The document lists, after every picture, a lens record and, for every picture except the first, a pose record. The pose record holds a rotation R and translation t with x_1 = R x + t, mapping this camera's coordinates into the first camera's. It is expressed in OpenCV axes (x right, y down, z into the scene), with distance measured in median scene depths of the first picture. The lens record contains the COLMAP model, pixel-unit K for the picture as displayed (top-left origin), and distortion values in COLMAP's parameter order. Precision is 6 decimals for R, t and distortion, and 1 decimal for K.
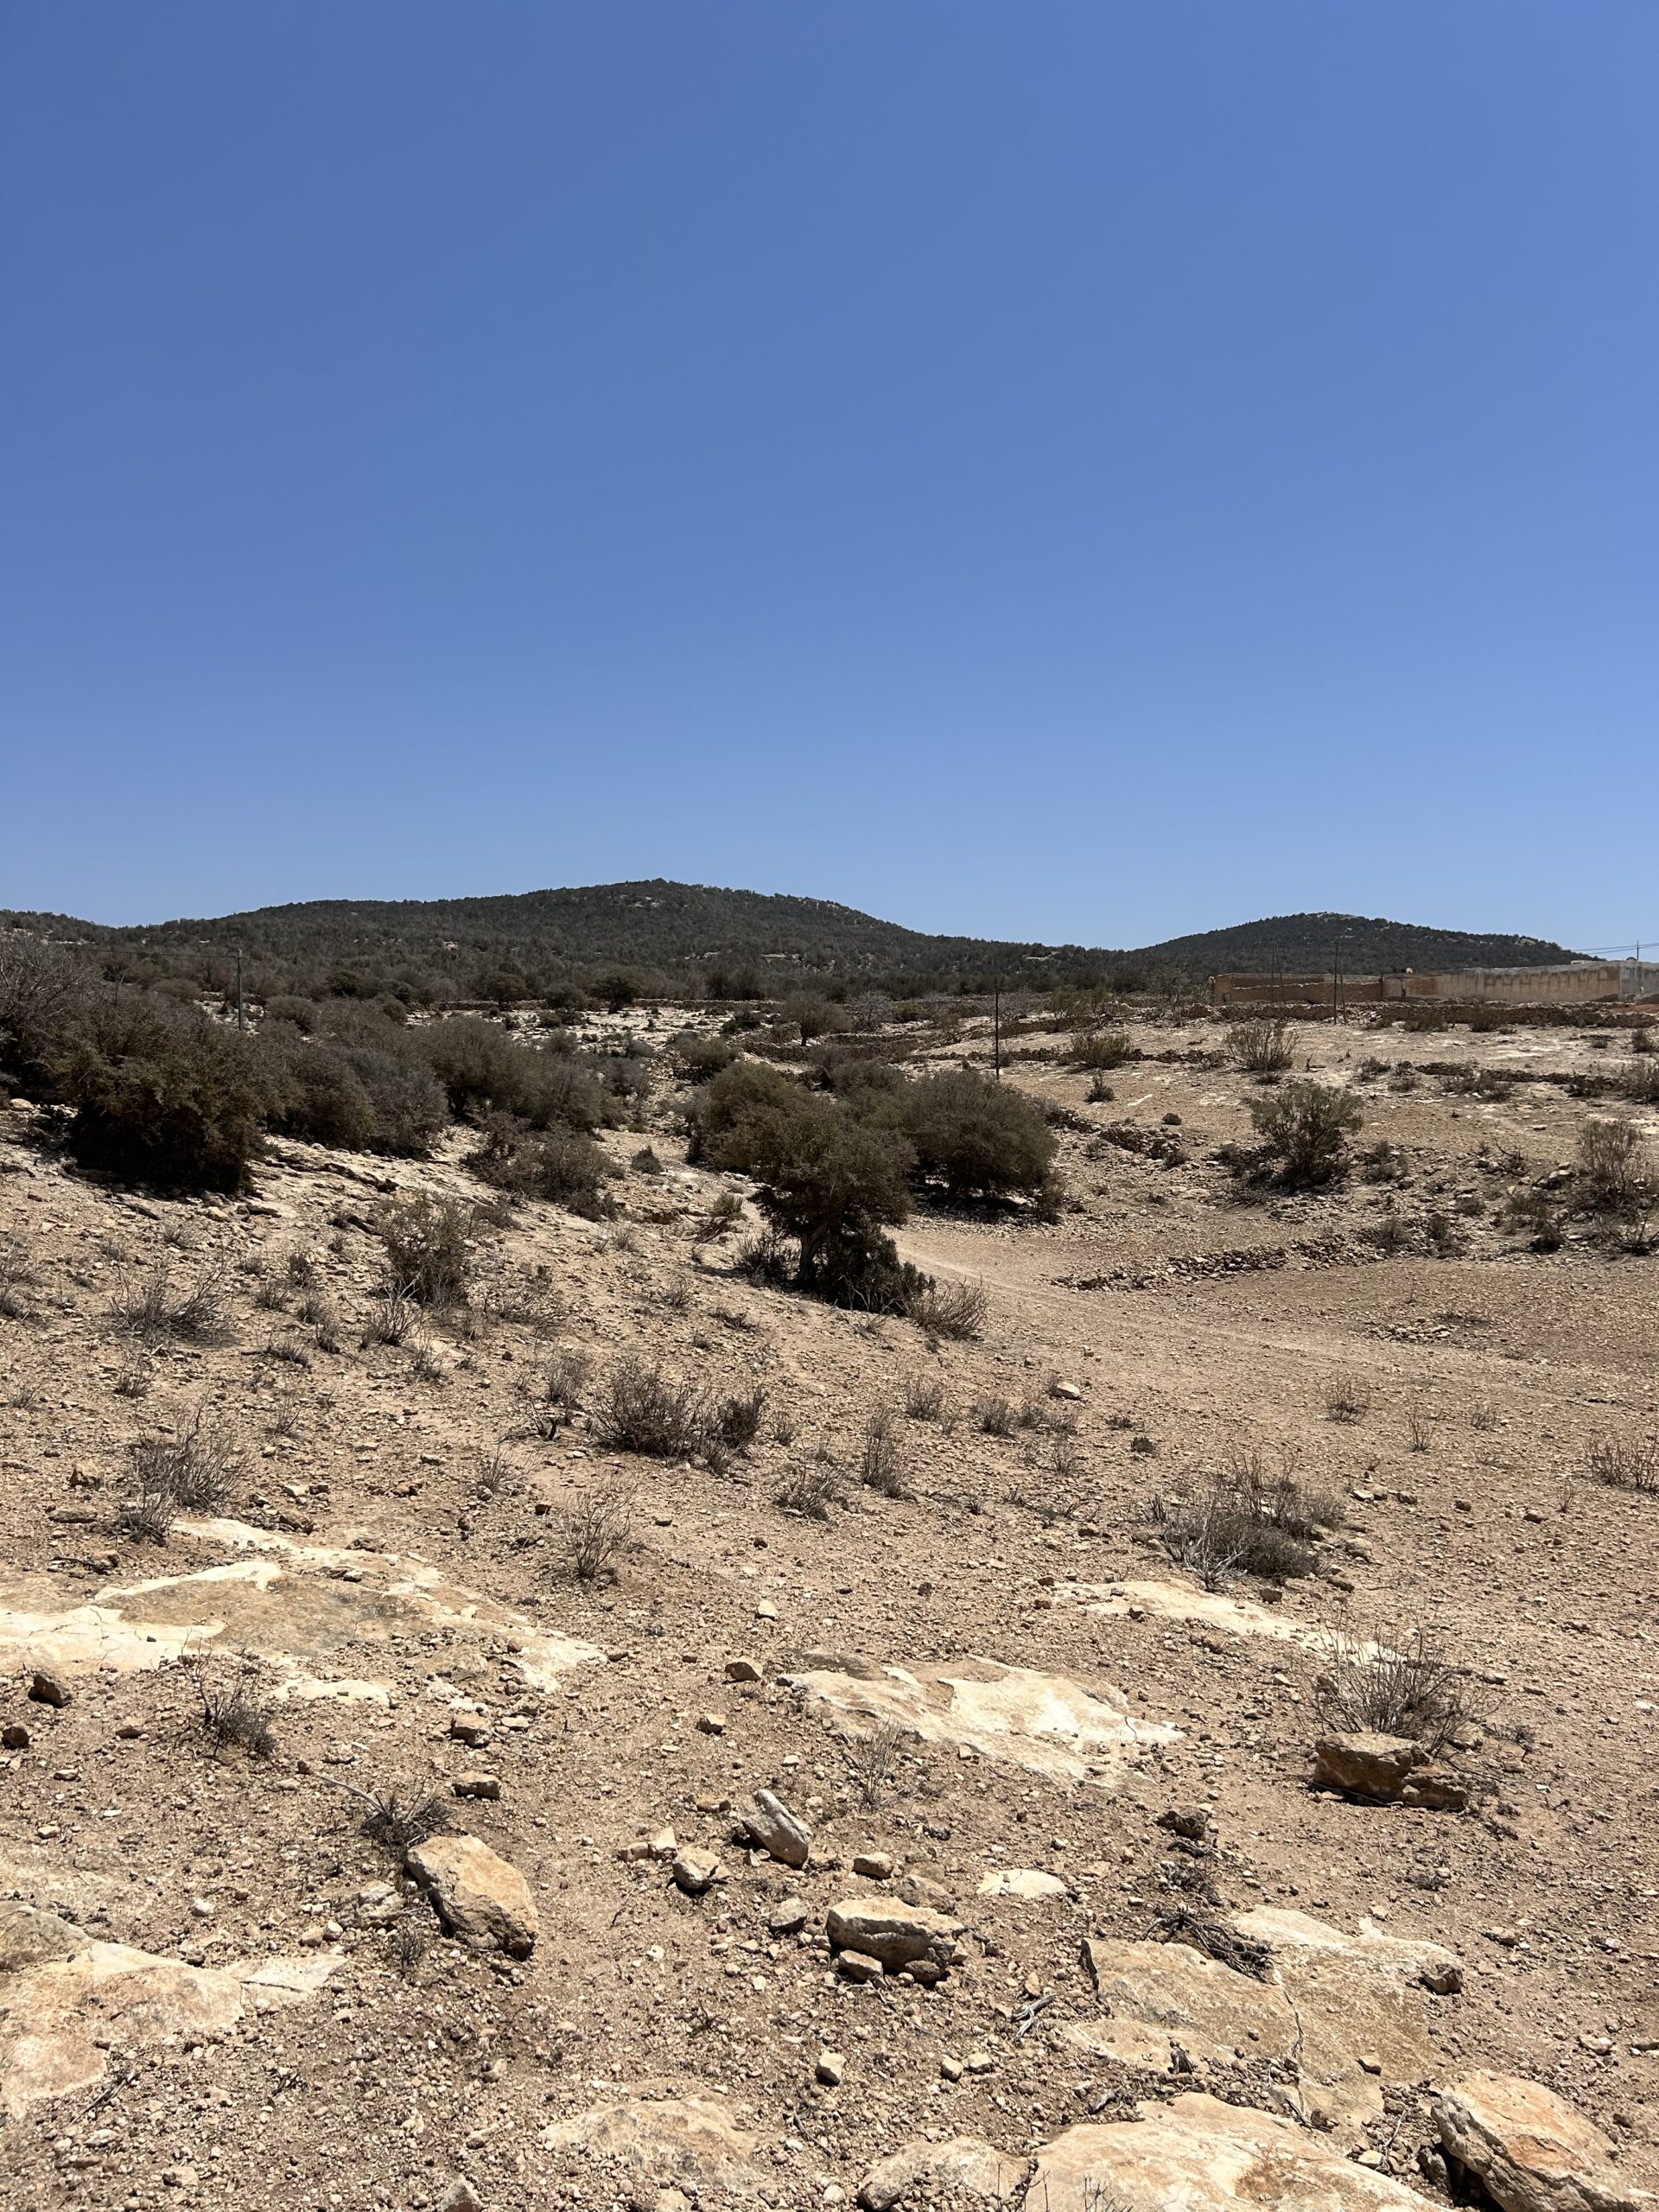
lens RADIAL K [[1649.7, 0, 837.1], [0, 1649.7, 1106.2], [0, 0, 1]] dist [0.078719, -0.063541]
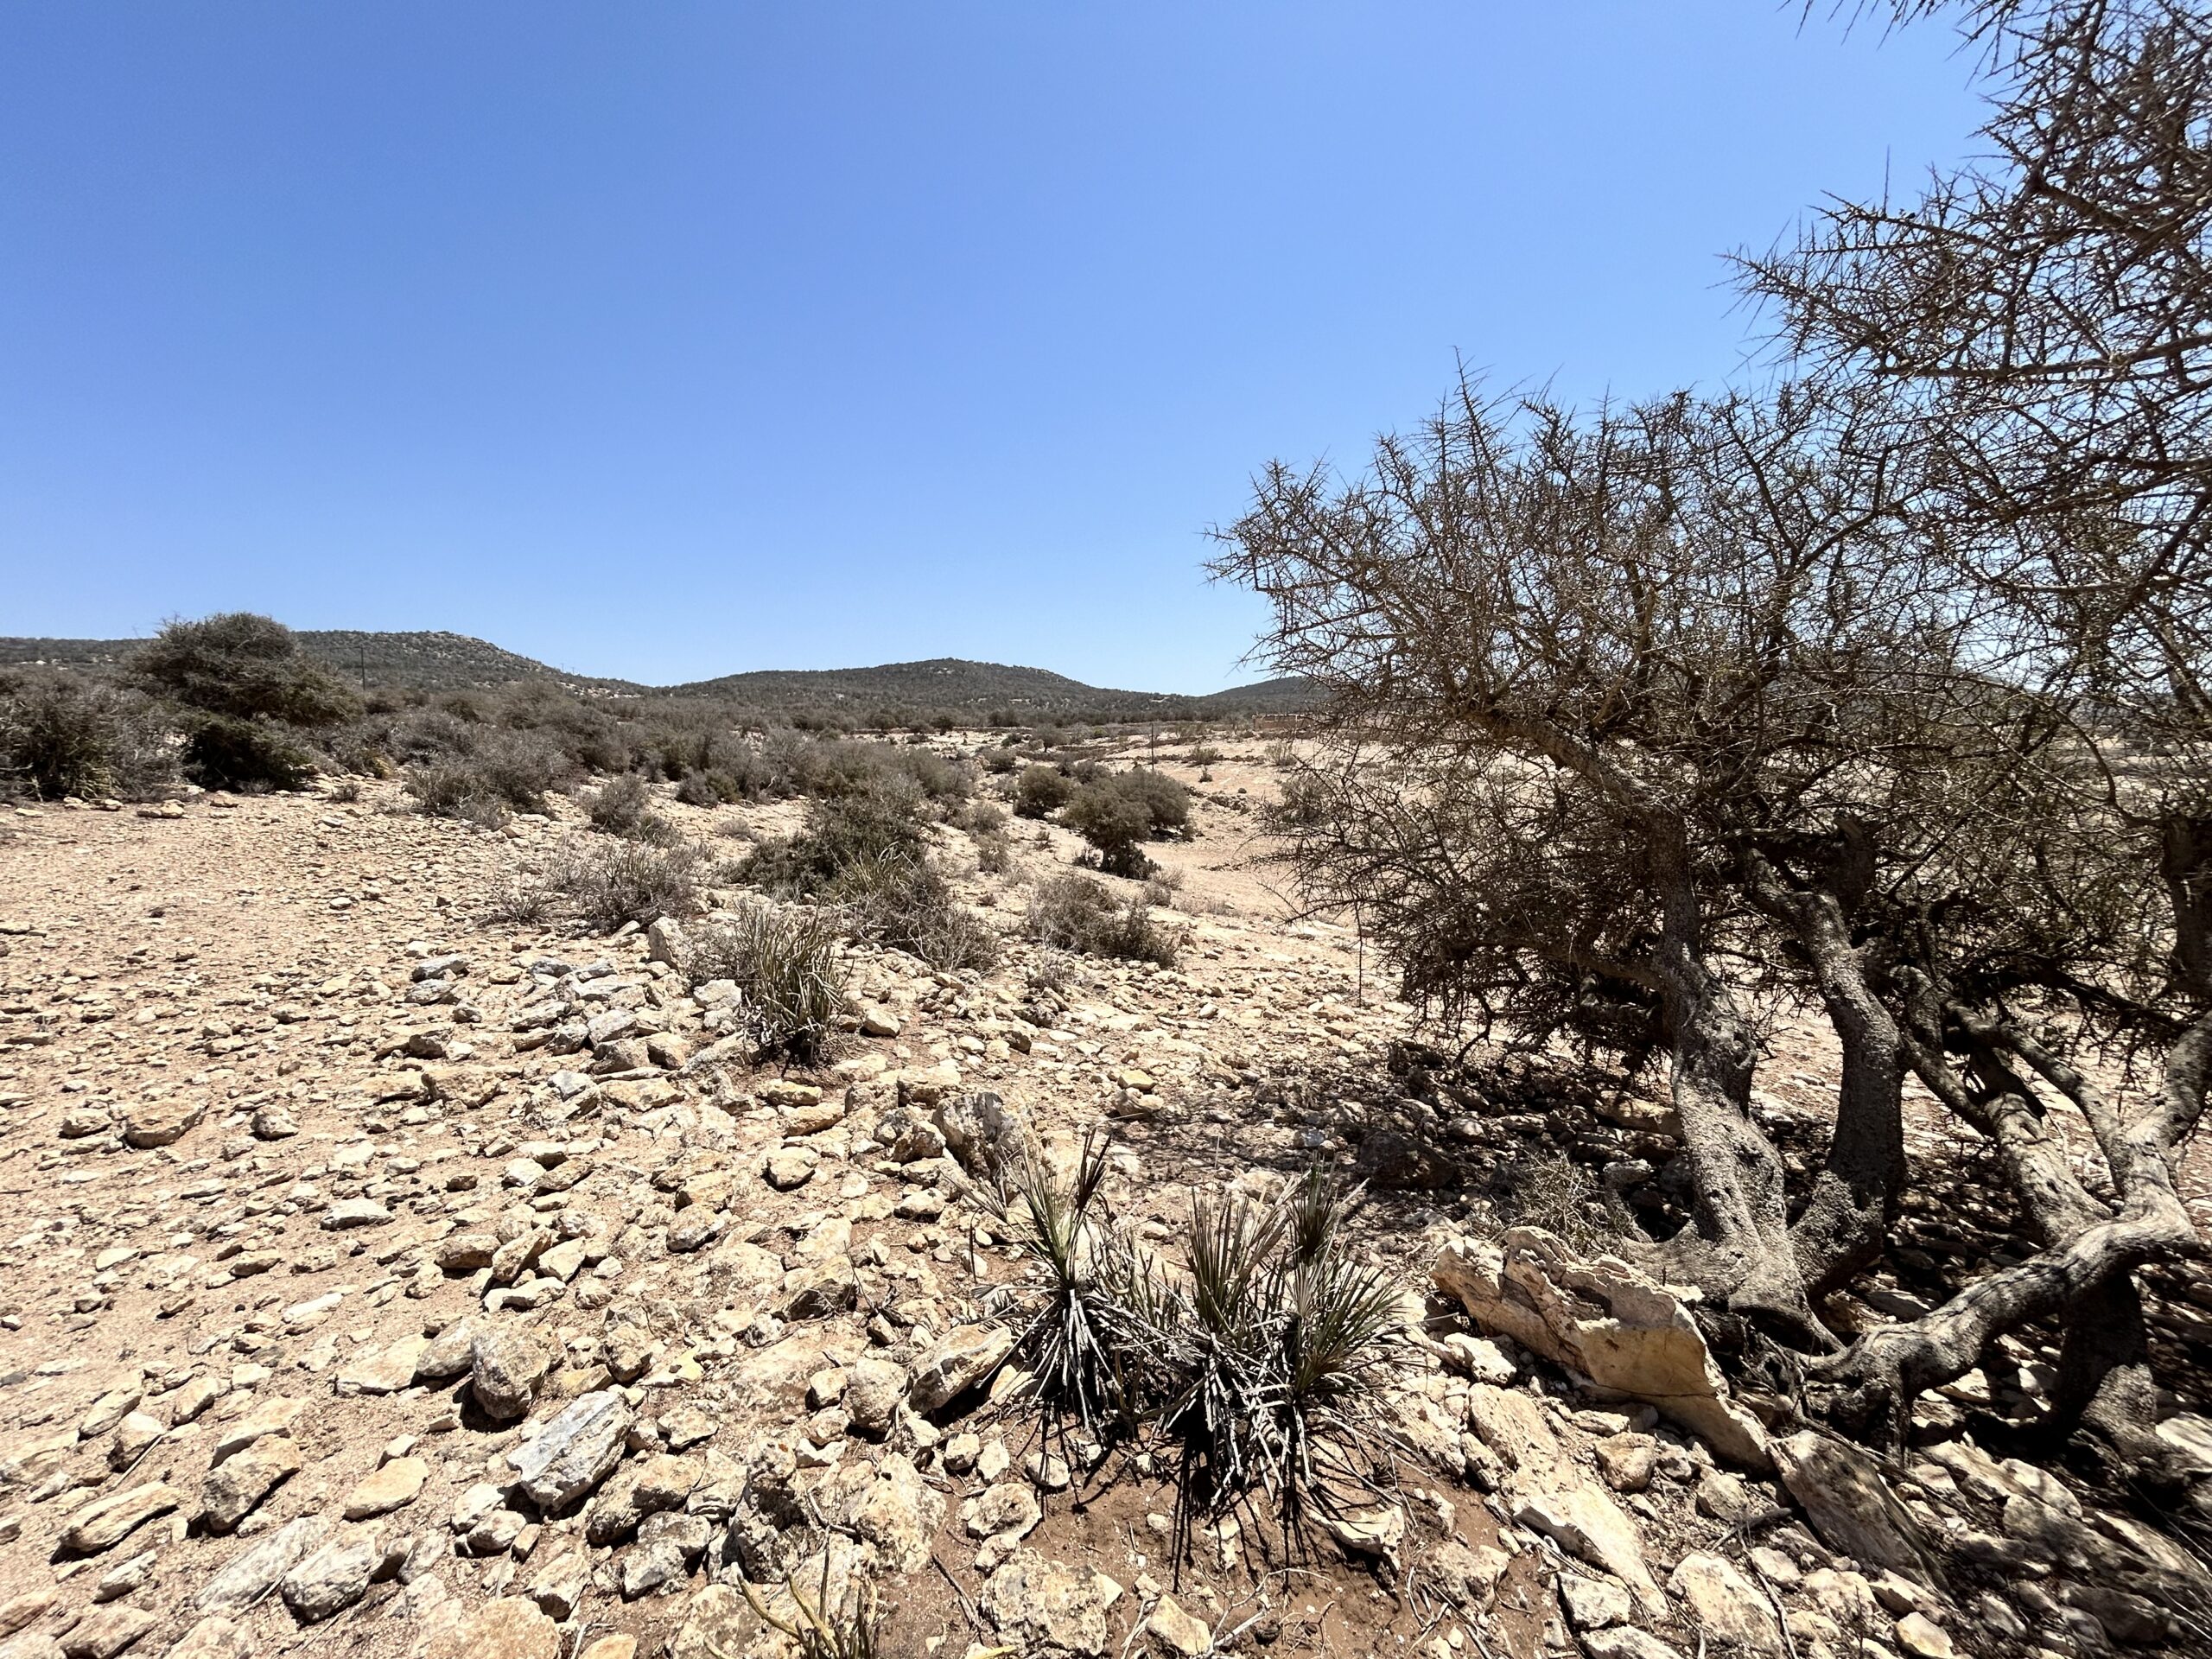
lens RADIAL K [[895.5, 0, 1099.2], [0, 895.5, 826.5], [0, 0, 1]] dist [0.017124, -0.000134]
pose [[0.998147, -0.013627, 0.059305, -0.038111], [0.010524, 0.998574, 0.052329, -0.006939], [-0.059934, -0.051608, 0.996867, -0.098071]]
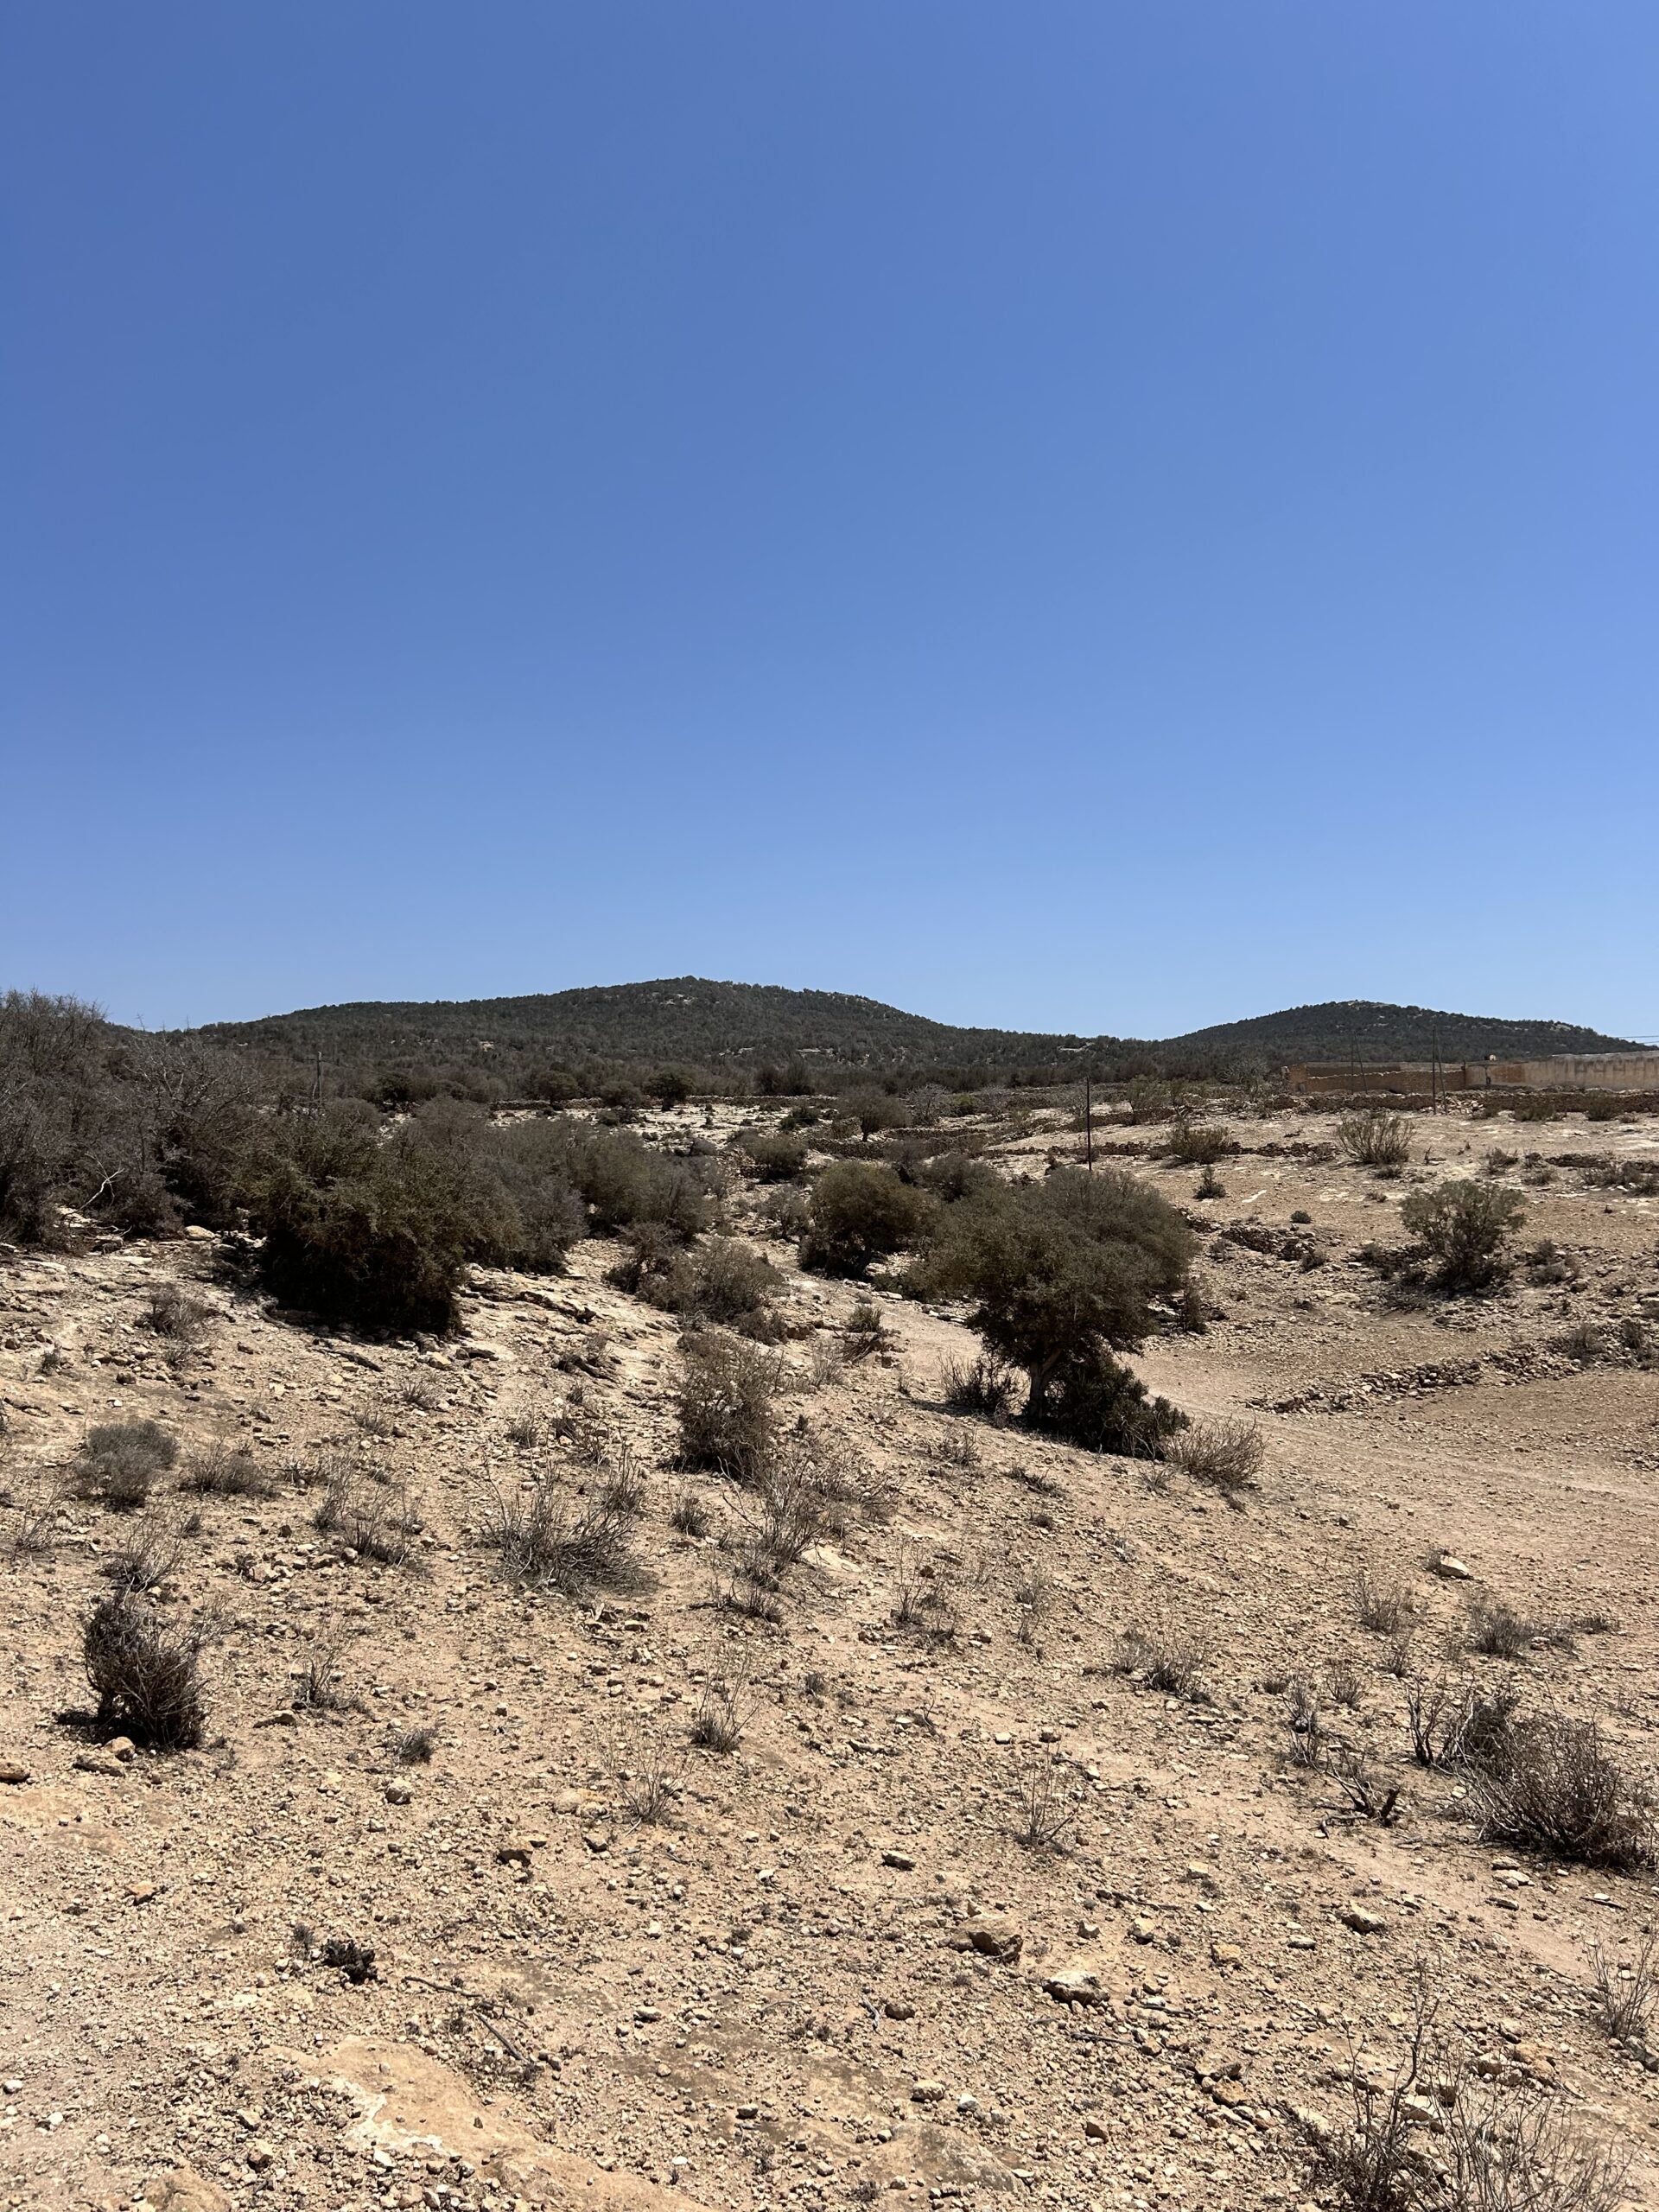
lens RADIAL K [[1649.7, 0, 837.1], [0, 1649.7, 1106.2], [0, 0, 1]] dist [0.078719, -0.063541]
pose [[0.999820, -0.012387, -0.014378, -0.040995], [0.011551, 0.998315, -0.056864, -0.003856], [0.015058, 0.056688, 0.998278, 0.039719]]
